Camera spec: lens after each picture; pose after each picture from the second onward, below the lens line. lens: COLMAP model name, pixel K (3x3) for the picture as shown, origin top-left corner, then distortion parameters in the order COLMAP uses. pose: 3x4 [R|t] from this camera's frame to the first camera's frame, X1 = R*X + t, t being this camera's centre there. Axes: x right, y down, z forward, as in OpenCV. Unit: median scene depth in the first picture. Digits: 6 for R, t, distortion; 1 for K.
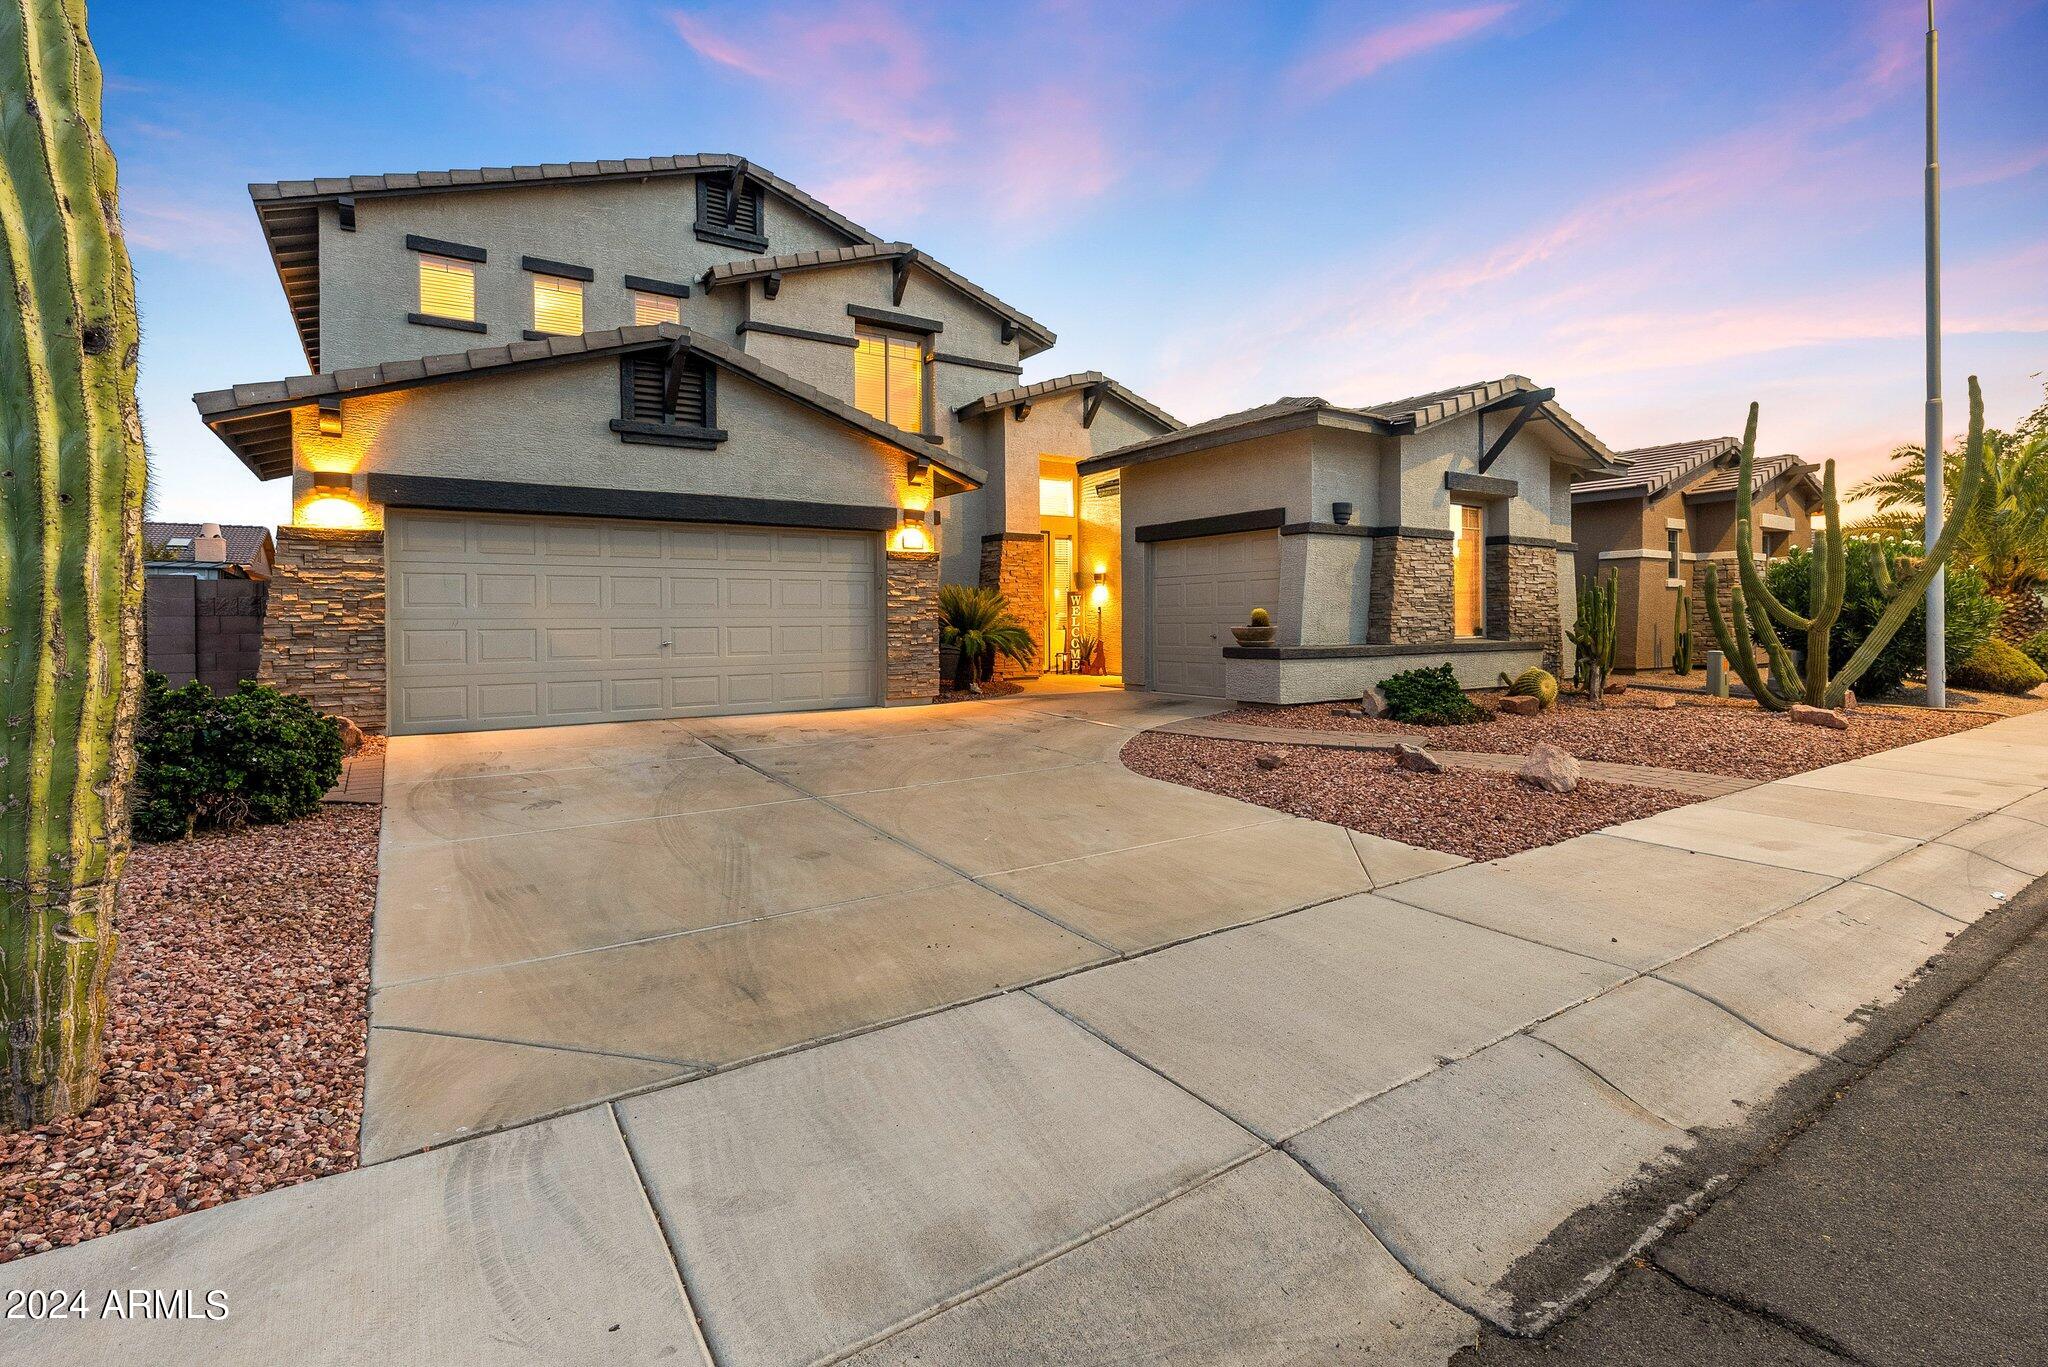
lens RADIAL K [[954.8, 0, 1032.0], [0, 954.8, 619.4], [0, 0, 1]] dist [0.003186, 0.000128]
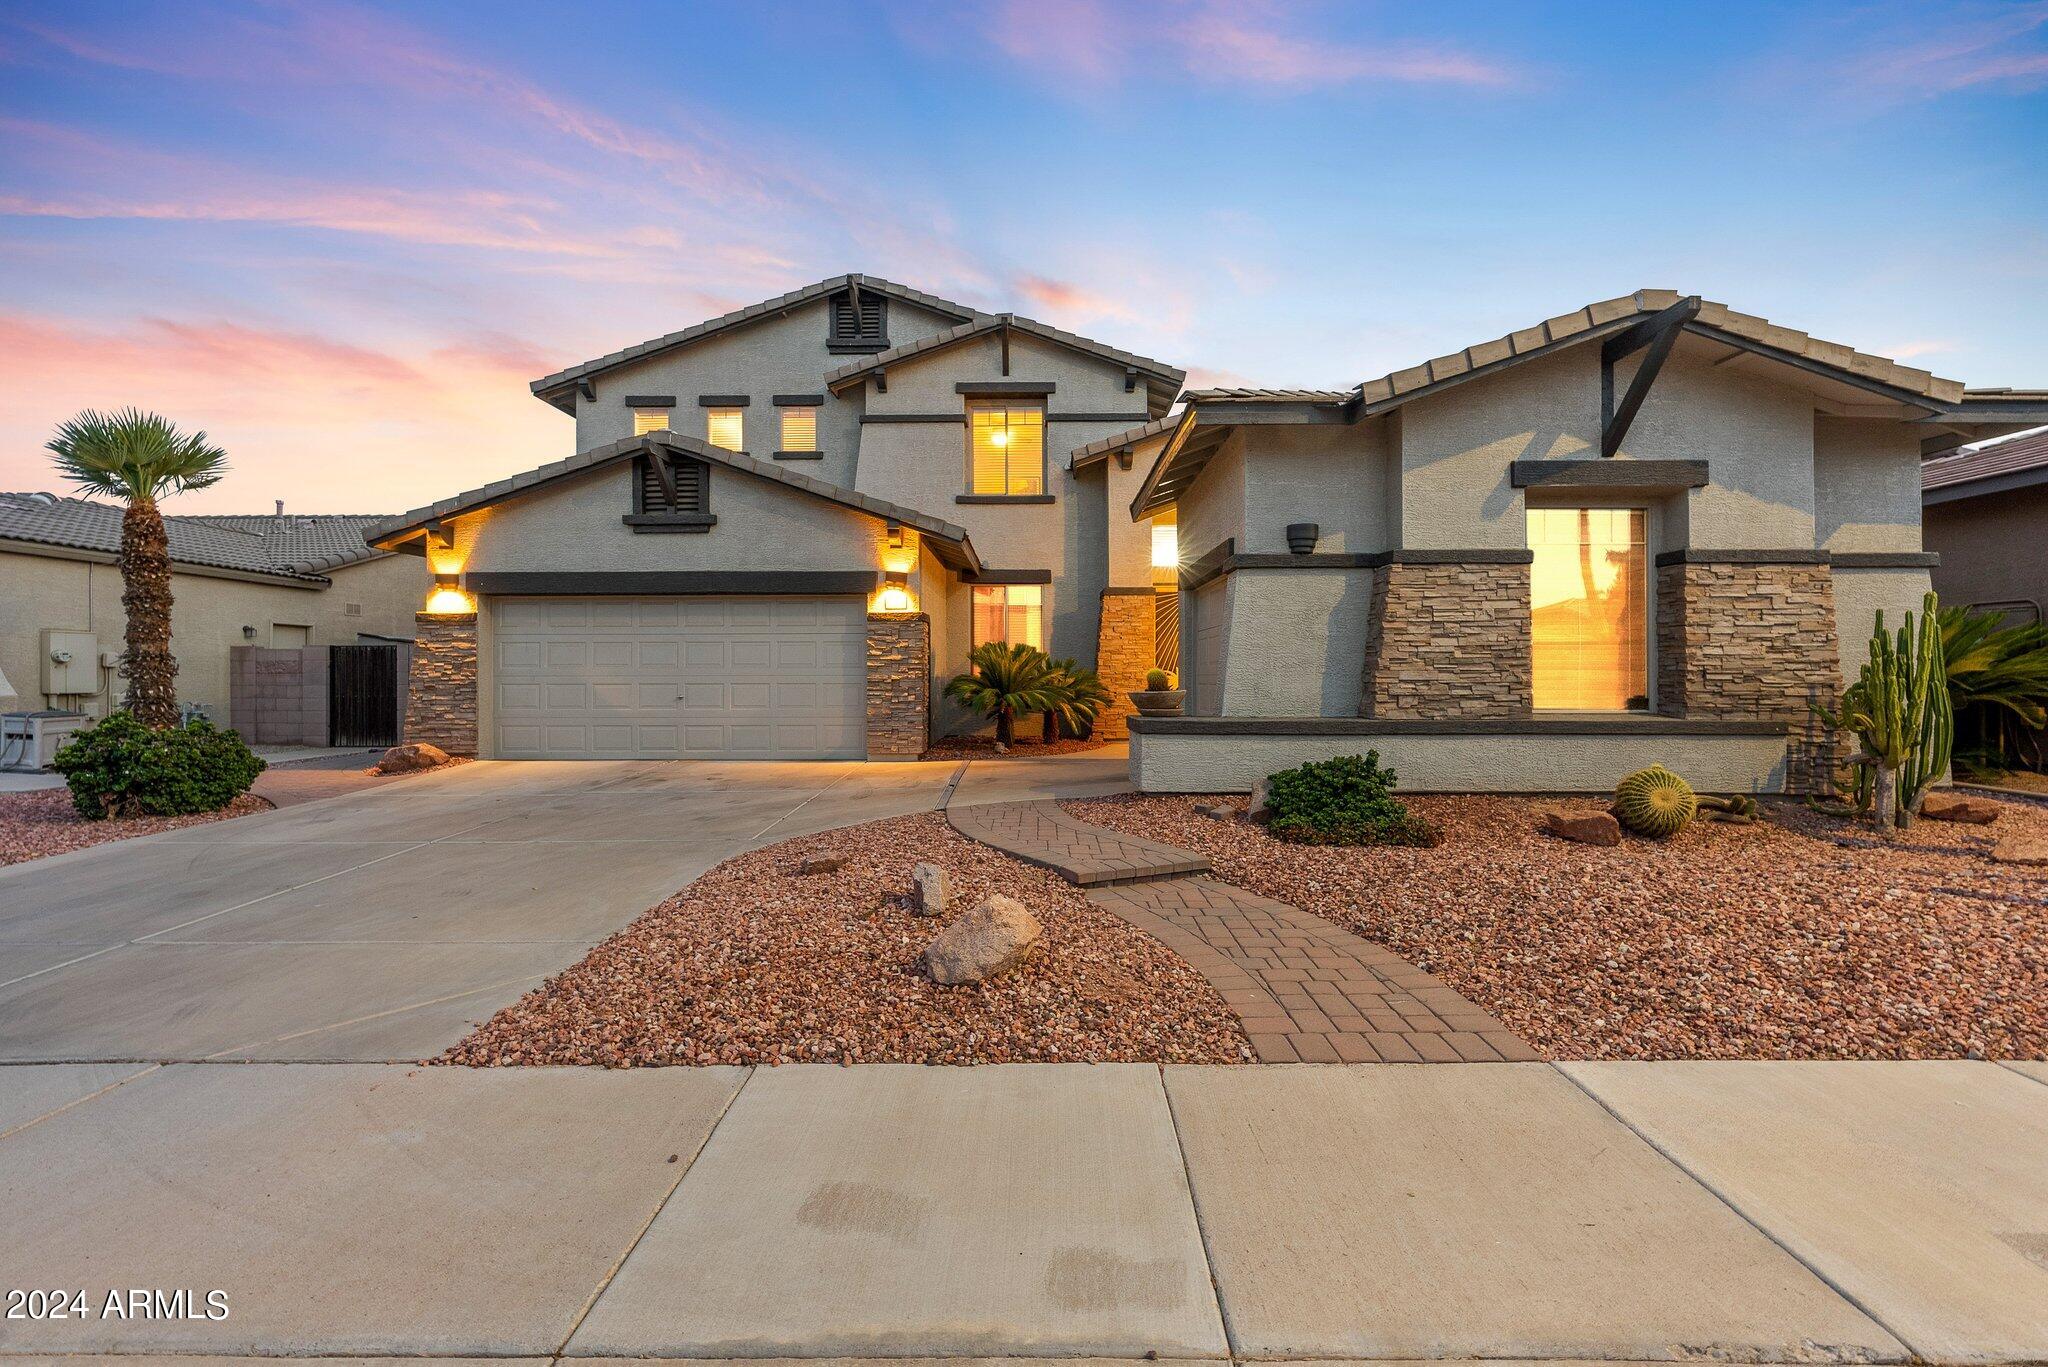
lens RADIAL K [[835.3, 0, 1016.4], [0, 835.3, 671.6], [0, 0, 1]] dist [-0.000602, -0.000099]
pose [[0.819521, 0.003123, -0.573040, 0.499190], [-0.003681, 0.999993, 0.000186, -0.007522], [0.573037, 0.001957, 0.819527, 0.336411]]
